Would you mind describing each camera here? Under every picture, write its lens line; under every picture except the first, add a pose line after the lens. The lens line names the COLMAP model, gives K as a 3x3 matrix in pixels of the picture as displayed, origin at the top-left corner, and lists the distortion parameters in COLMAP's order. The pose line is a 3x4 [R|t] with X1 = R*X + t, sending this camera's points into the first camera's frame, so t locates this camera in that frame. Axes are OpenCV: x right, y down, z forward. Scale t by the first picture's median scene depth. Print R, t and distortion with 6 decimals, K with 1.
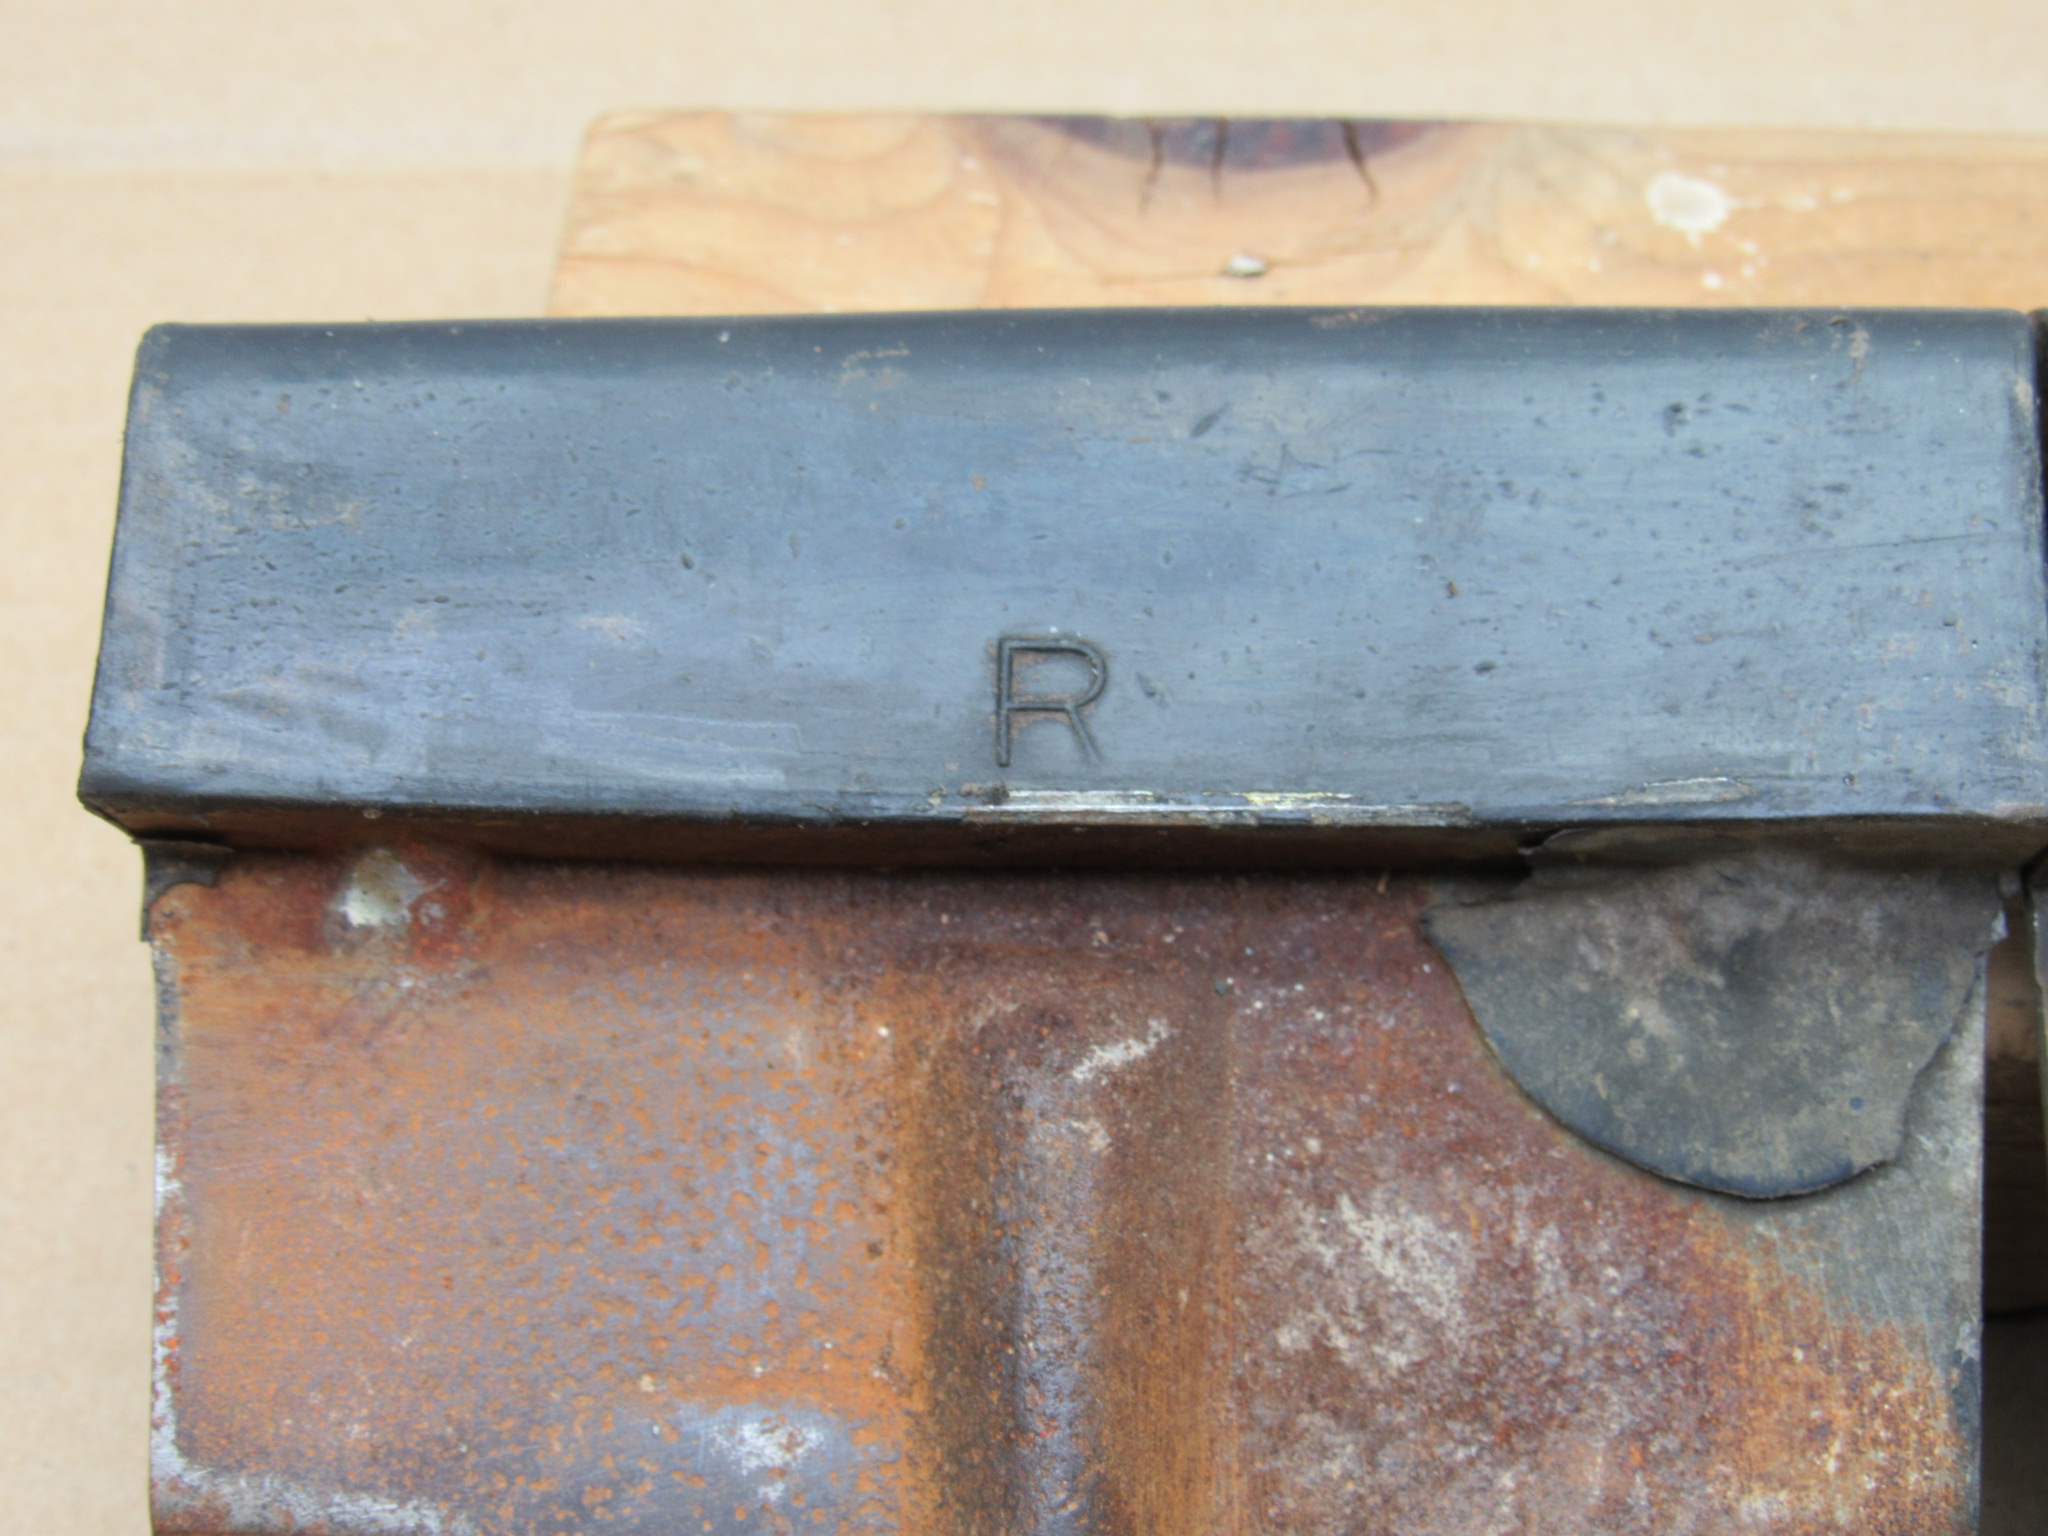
lens RADIAL K [[3251.2, 0, 1024.0], [0, 3251.2, 768.0], [0, 0, 1]] dist [-0.175980, 0.178713]
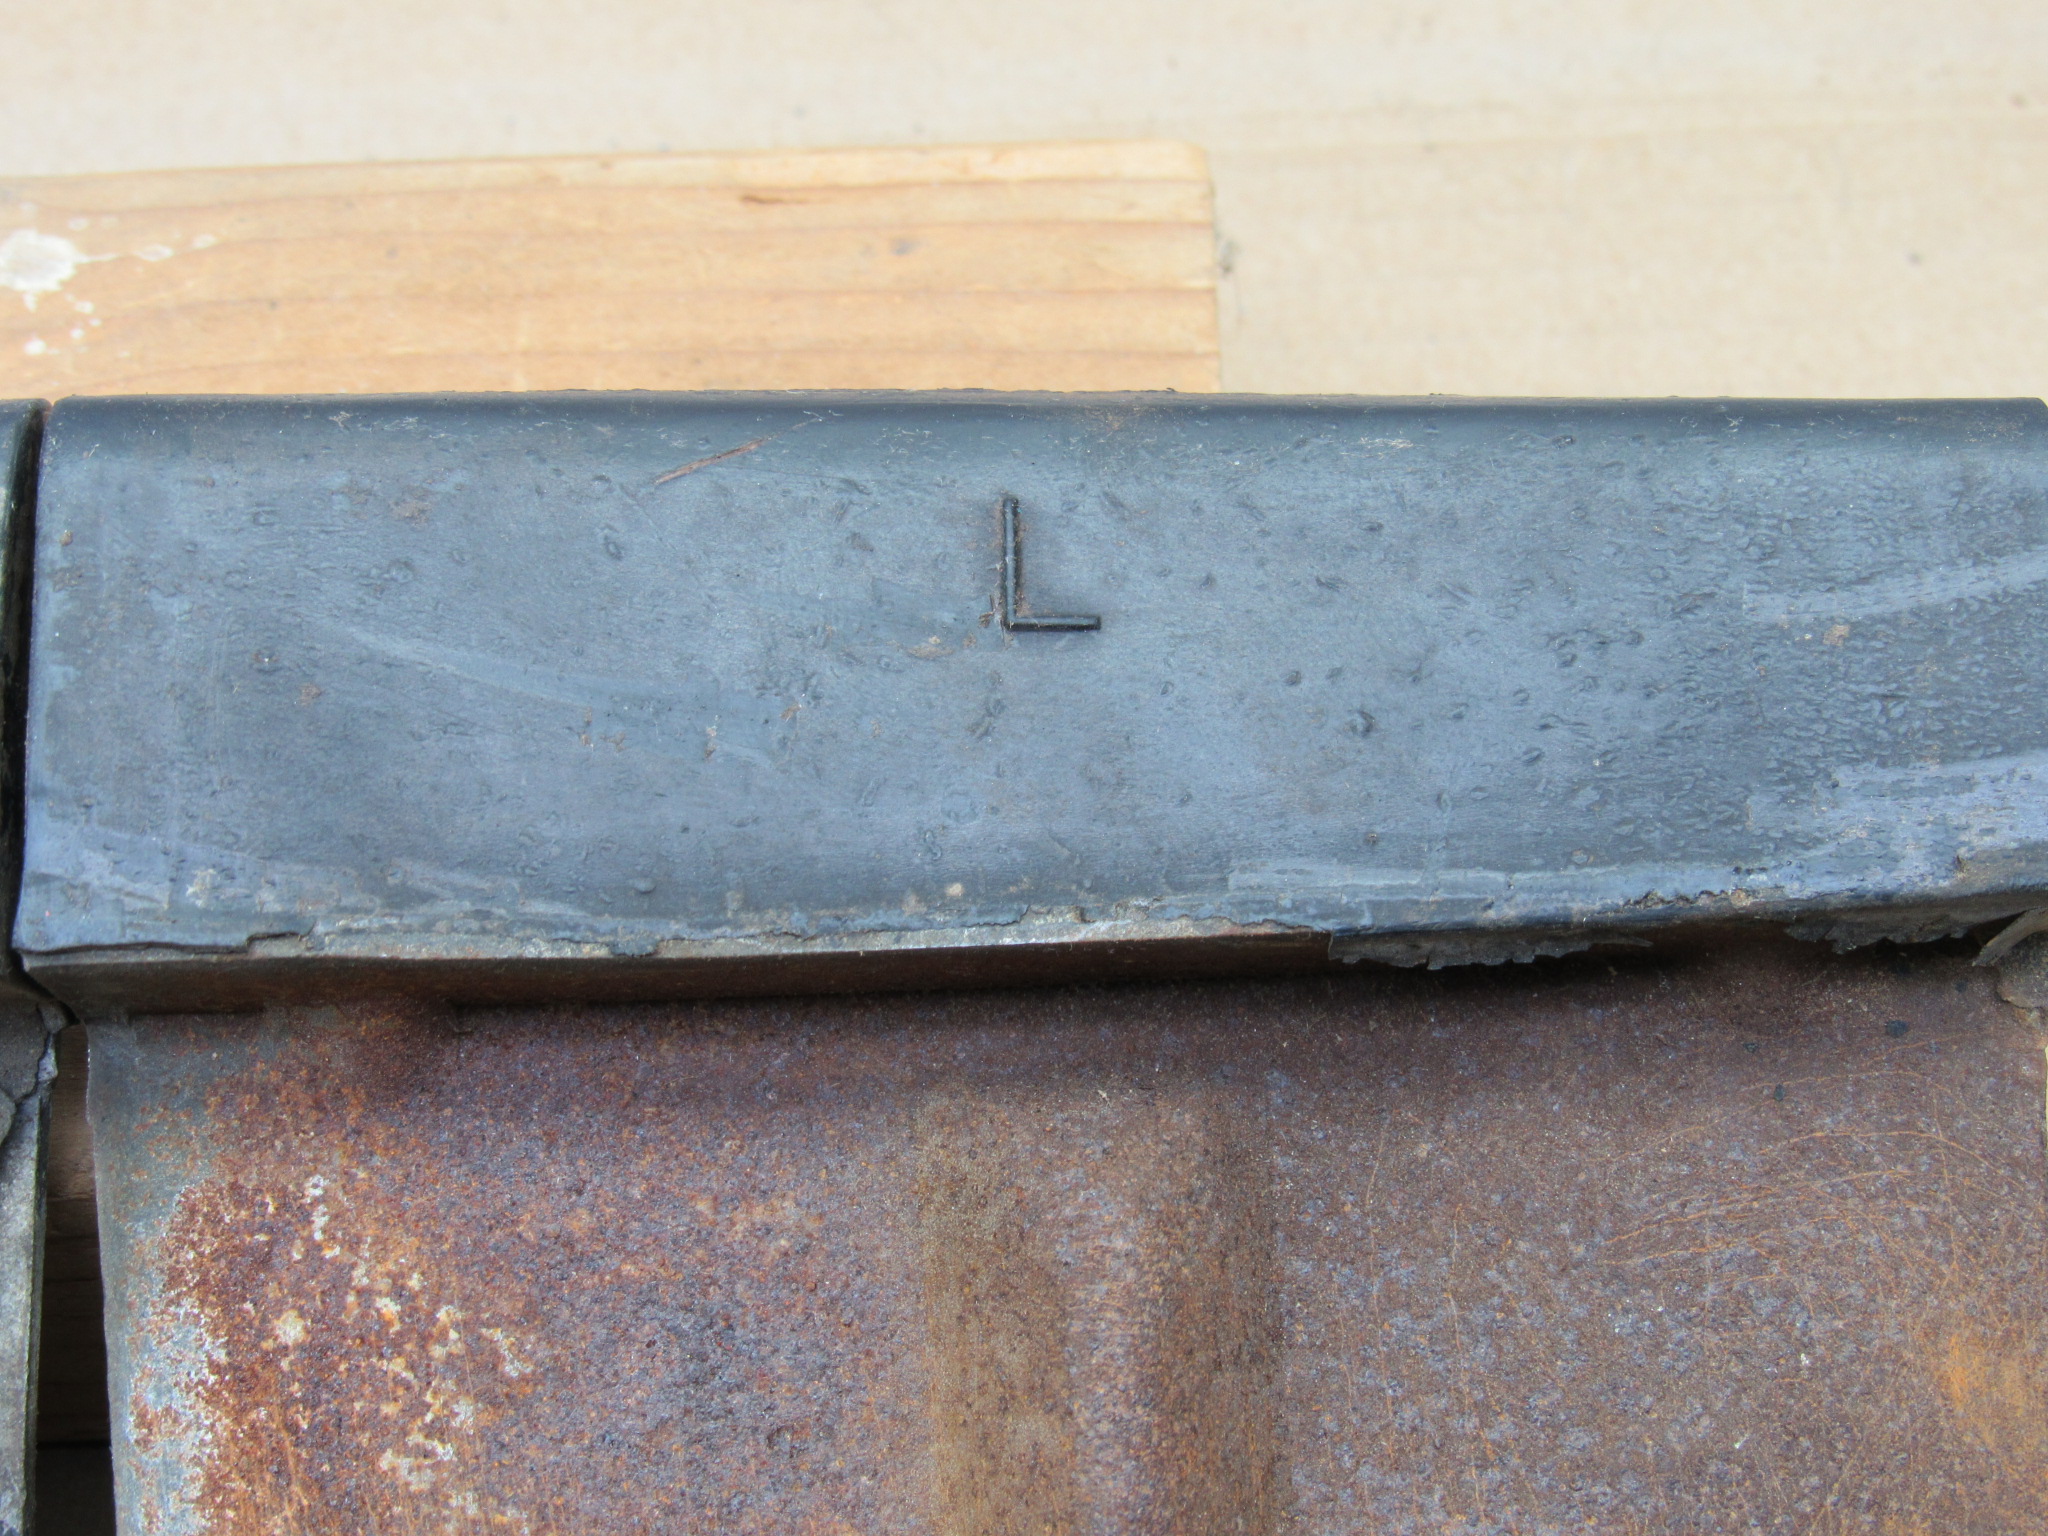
lens RADIAL K [[3251.2, 0, 1024.0], [0, 3251.2, 768.0], [0, 0, 1]] dist [-0.175980, 0.178713]
pose [[0.994791, -0.056856, 0.084601, 0.413307], [0.054650, 0.998108, 0.028169, -0.038394], [-0.086043, -0.023399, 0.996017, 0.037770]]
